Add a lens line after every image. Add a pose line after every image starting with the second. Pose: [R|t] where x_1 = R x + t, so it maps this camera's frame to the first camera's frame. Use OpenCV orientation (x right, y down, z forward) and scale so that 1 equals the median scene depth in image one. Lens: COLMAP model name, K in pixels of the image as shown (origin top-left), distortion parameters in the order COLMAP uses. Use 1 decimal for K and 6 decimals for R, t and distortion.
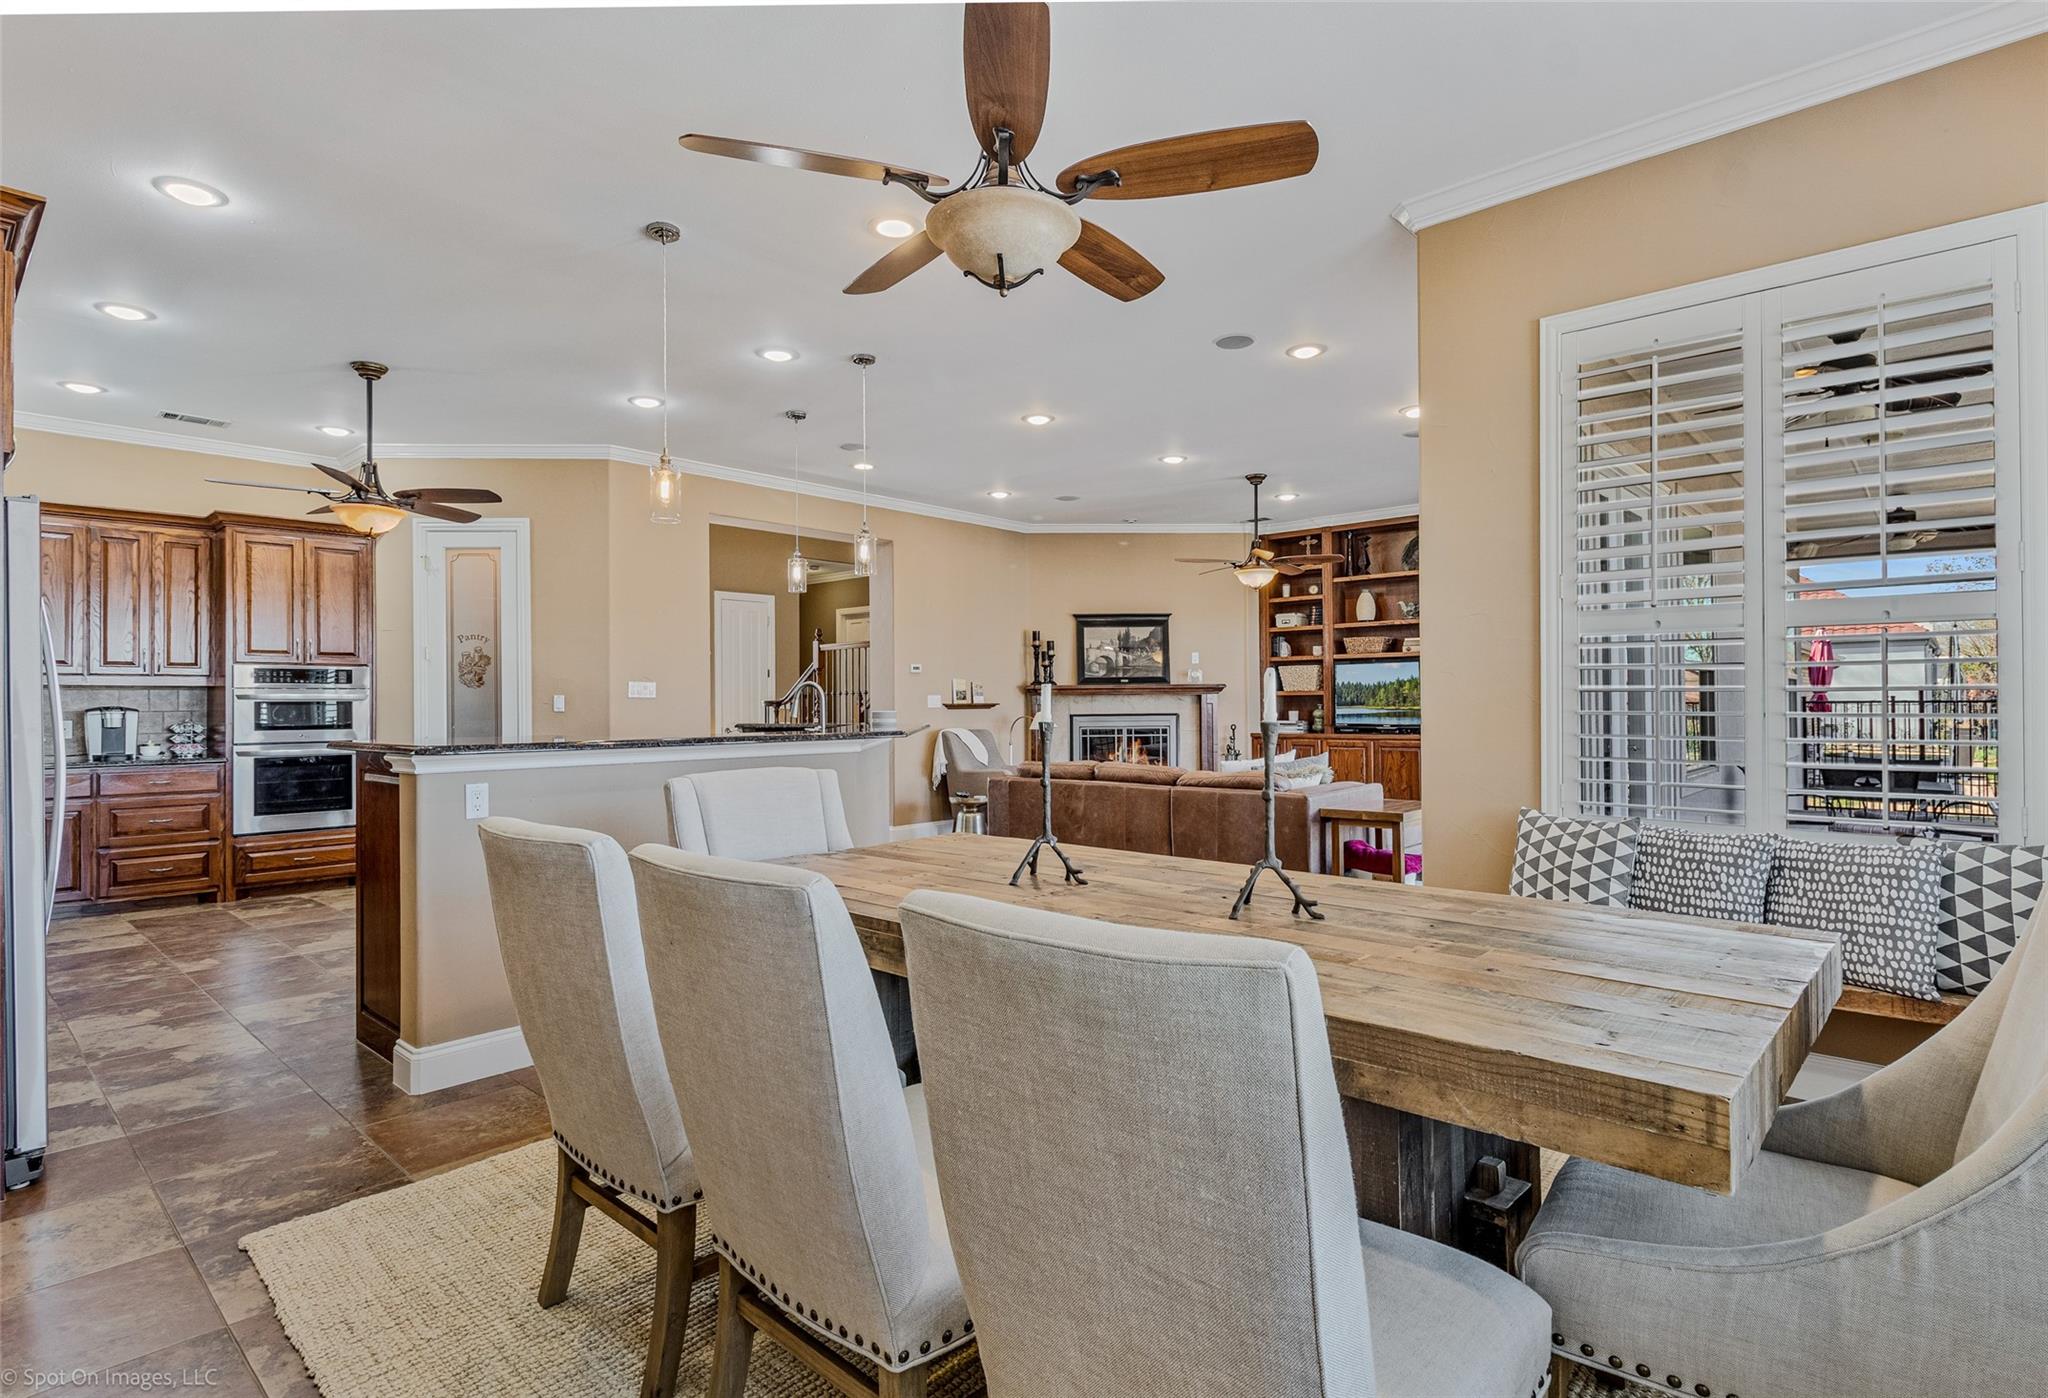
lens RADIAL K [[1031.7, 0, 1024.0], [0, 1031.7, 699.0], [0, 0, 1]] dist [-0.000507, -0.000034]
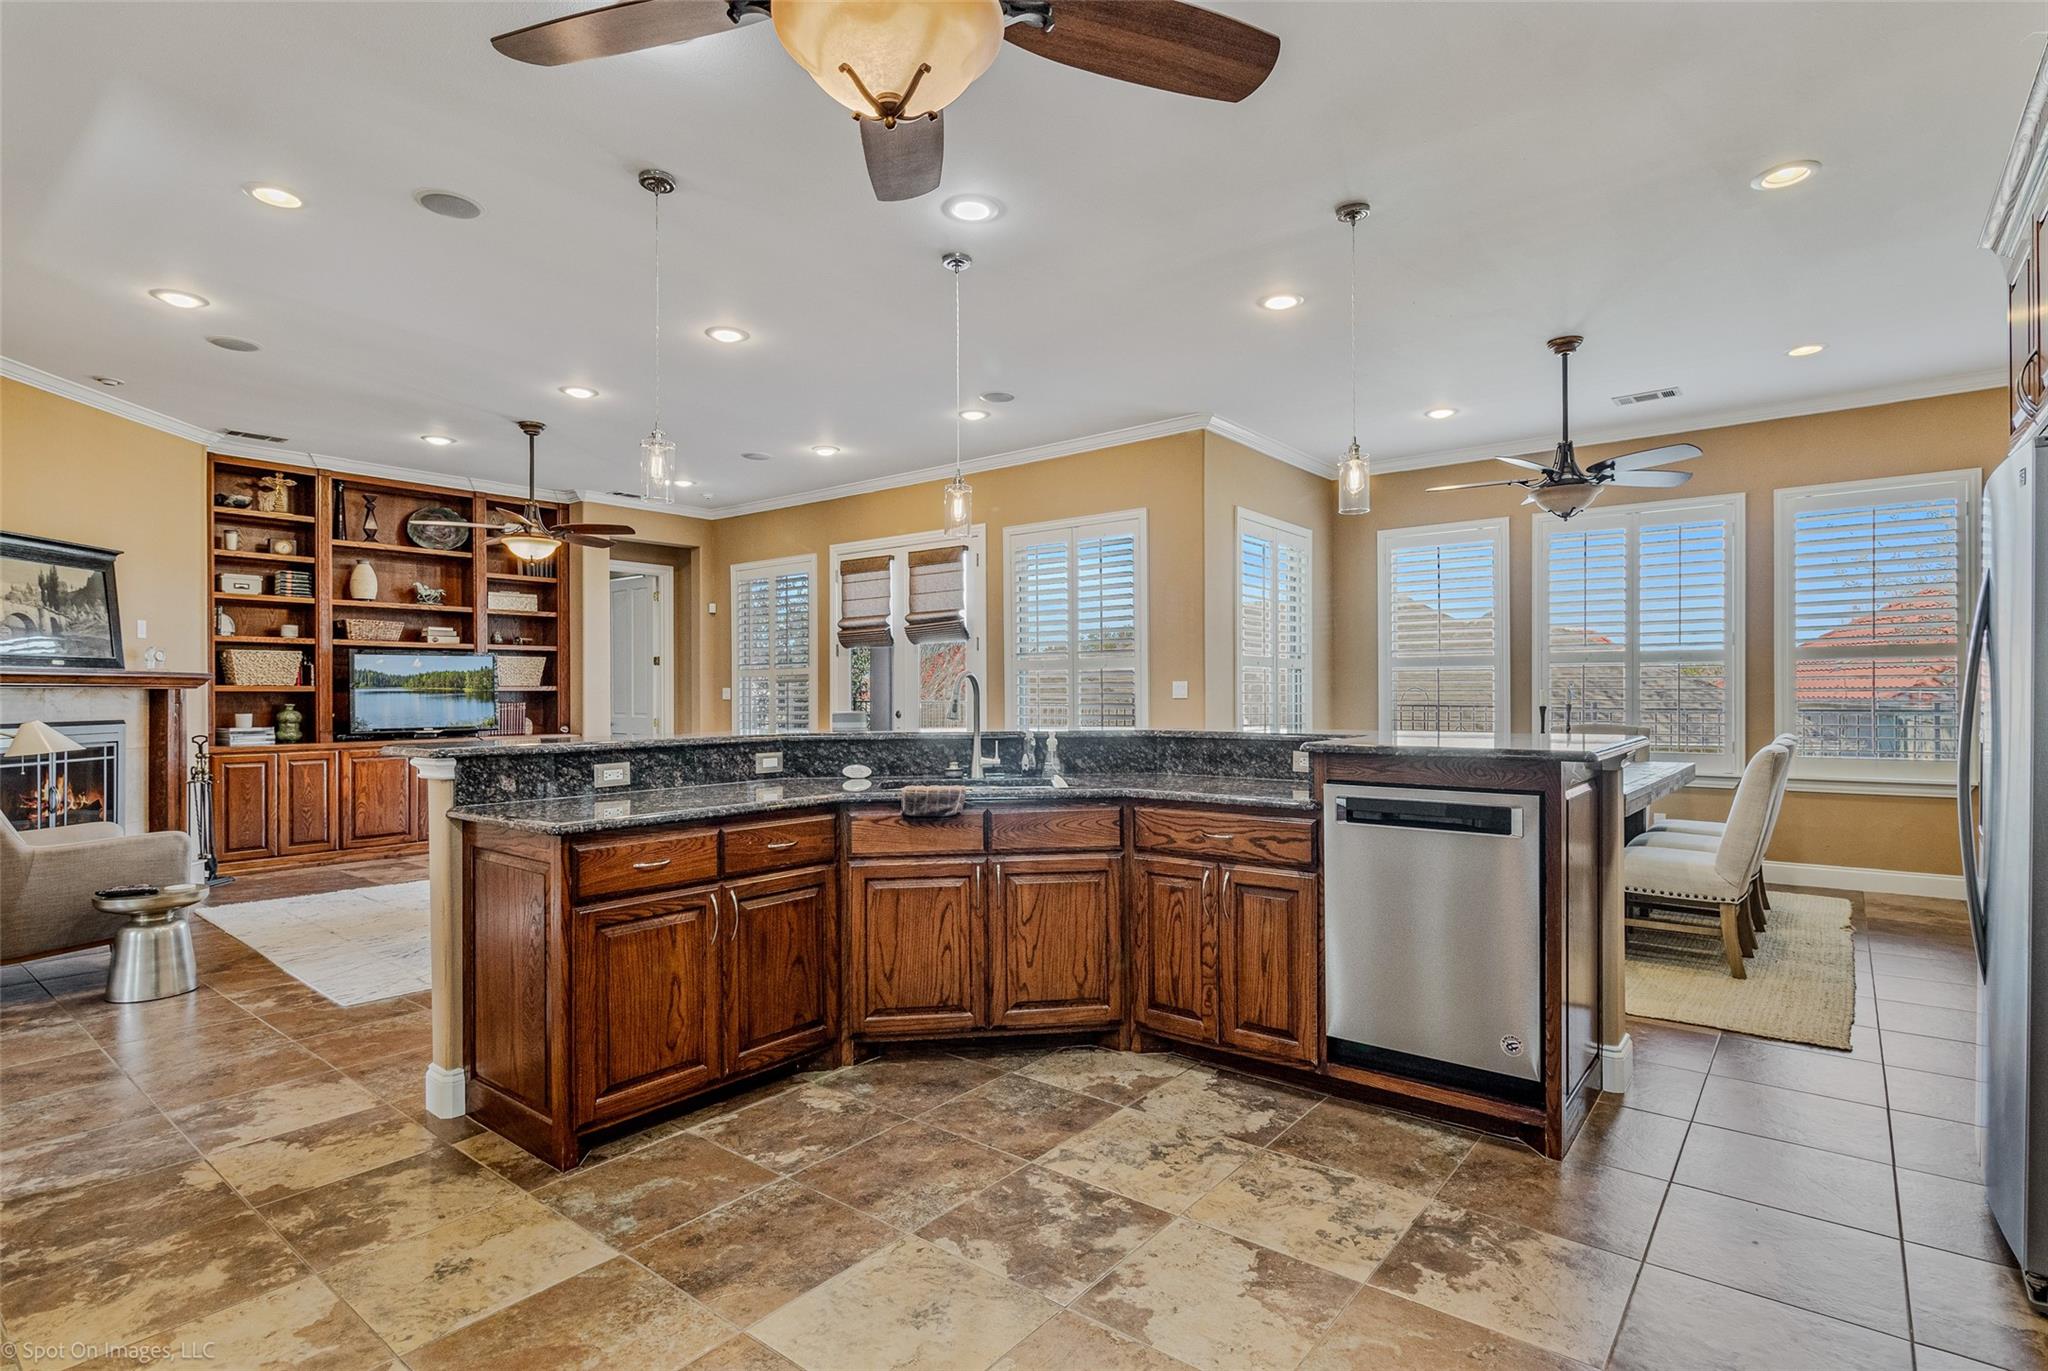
lens RADIAL K [[1021.2, 0, 1024.0], [0, 1021.2, 685.5], [0, 0, 1]] dist [-0.000068, 0.000052]
pose [[-0.075568, 0.016178, 0.997009, -0.480469], [-0.004528, 0.999853, -0.016567, 0.001430], [-0.997130, -0.005766, -0.075483, 0.529908]]
